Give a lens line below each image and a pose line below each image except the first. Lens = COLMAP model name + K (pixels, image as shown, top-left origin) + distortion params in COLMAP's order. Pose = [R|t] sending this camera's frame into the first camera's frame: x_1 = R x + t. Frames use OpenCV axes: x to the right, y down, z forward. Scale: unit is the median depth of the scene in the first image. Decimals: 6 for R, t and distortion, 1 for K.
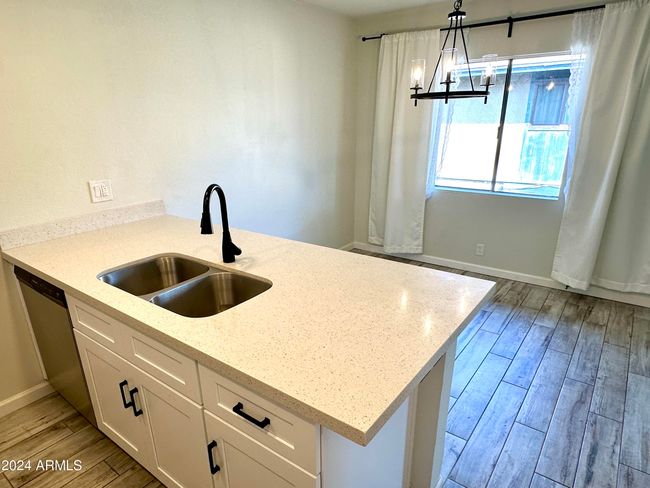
lens RADIAL K [[412.5, 0, 308.4], [0, 412.5, 270.4], [0, 0, 1]] dist [-0.002545, 0.002376]
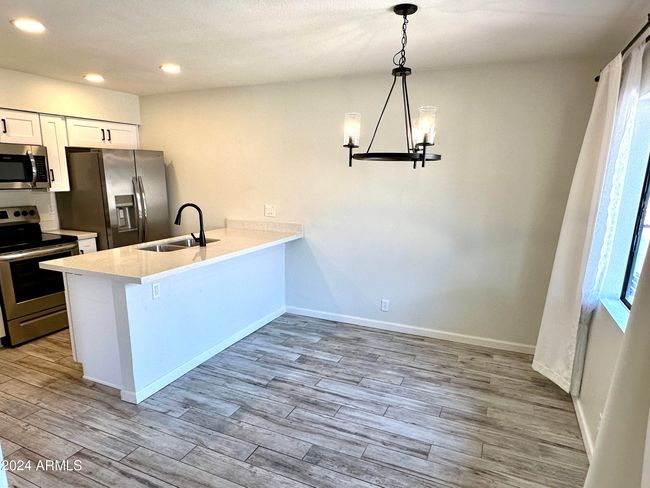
lens RADIAL K [[412.5, 0, 308.4], [0, 412.5, 270.4], [0, 0, 1]] dist [-0.002545, 0.002376]
pose [[0.212343, 0.248809, -0.944989, 1.290969], [-0.361108, 0.918571, 0.160711, -0.299241], [0.908026, 0.307118, 0.284899, 0.706005]]
